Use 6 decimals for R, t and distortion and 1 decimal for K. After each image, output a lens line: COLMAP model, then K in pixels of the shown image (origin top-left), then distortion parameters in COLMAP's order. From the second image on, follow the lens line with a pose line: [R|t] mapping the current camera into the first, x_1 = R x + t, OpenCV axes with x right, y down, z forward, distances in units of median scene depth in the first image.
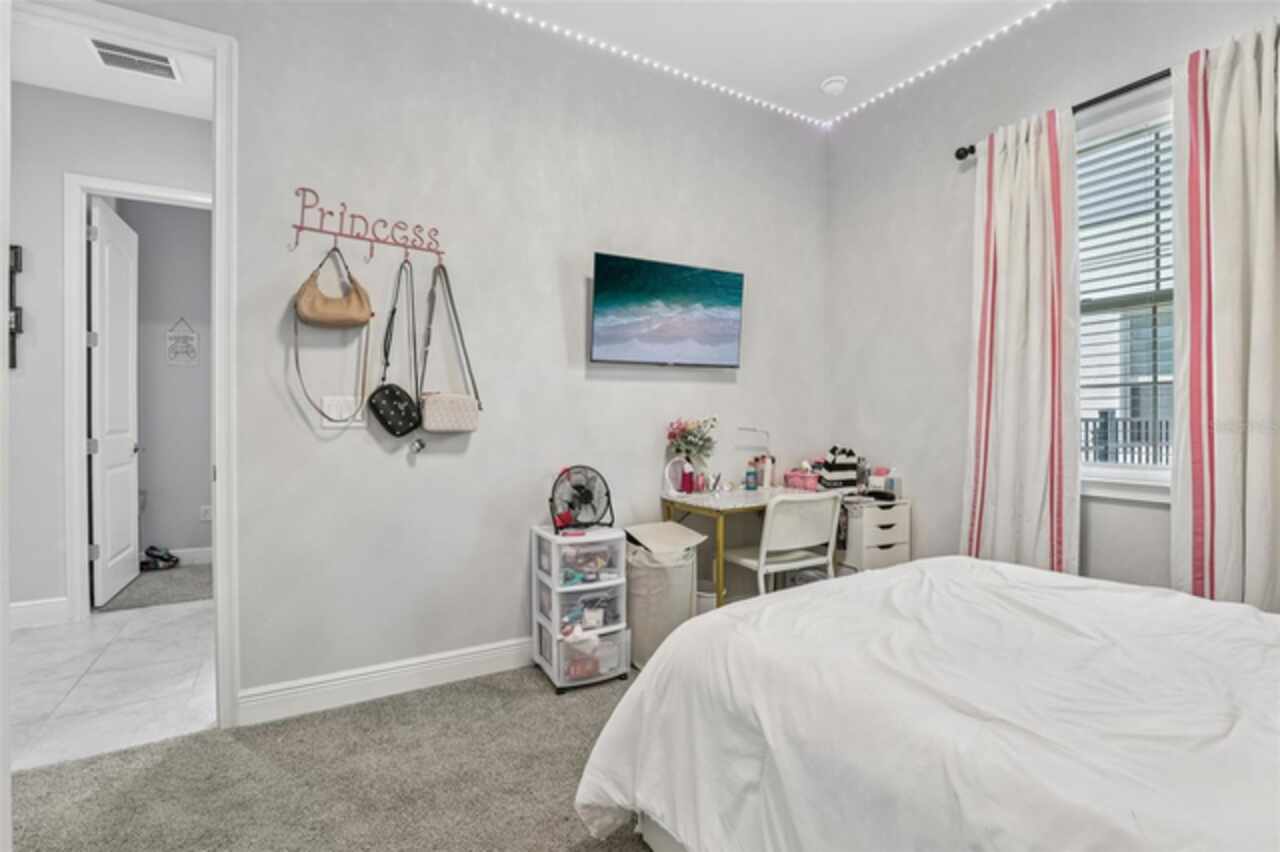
lens RADIAL K [[586.0, 0, 634.0], [0, 586.0, 418.5], [0, 0, 1]] dist [-0.023382, 0.000832]
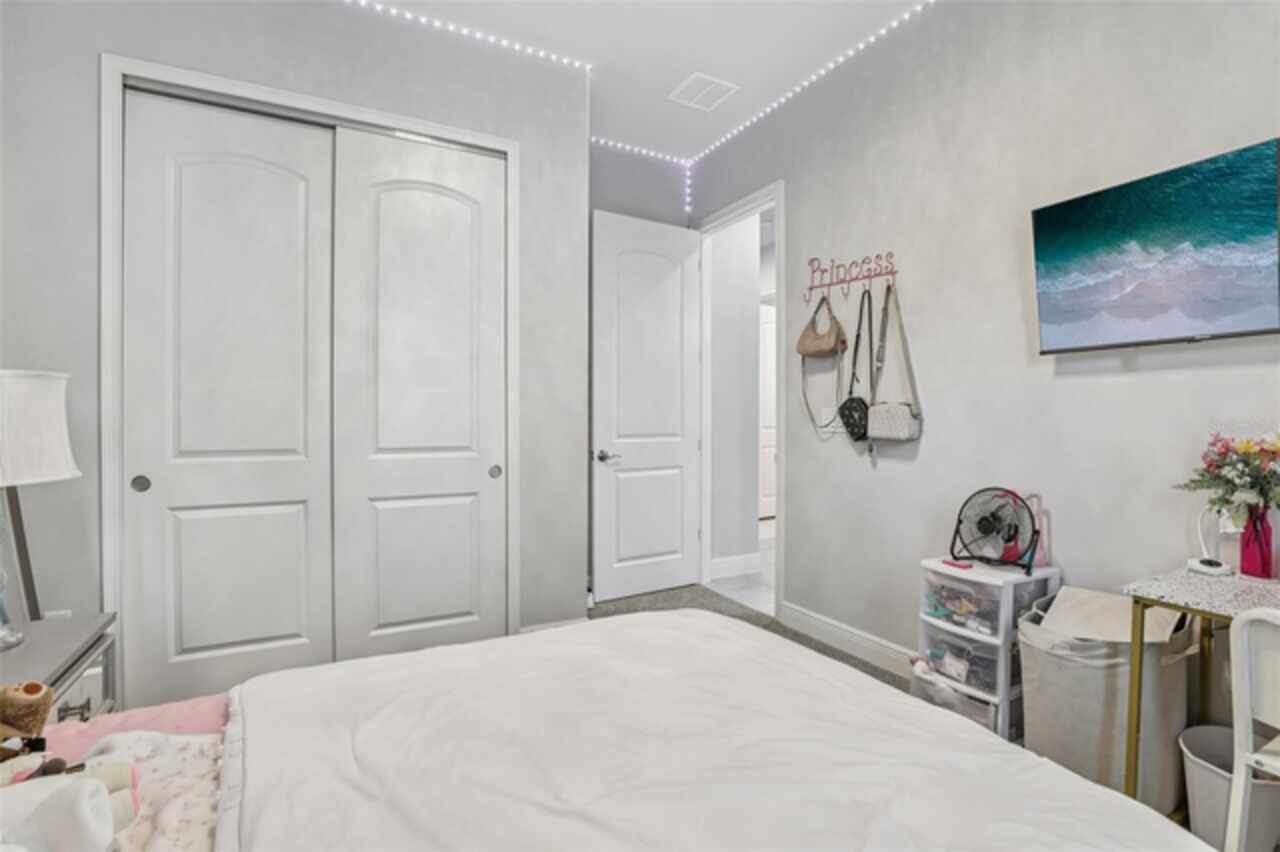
lens RADIAL K [[586.0, 0, 634.0], [0, 586.0, 418.5], [0, 0, 1]] dist [-0.023382, 0.000832]
pose [[-0.031426, 0.004618, -0.999495, 0.787553], [-0.003527, 0.999983, 0.004731, -0.018434], [0.999500, 0.003674, -0.031409, 0.573974]]
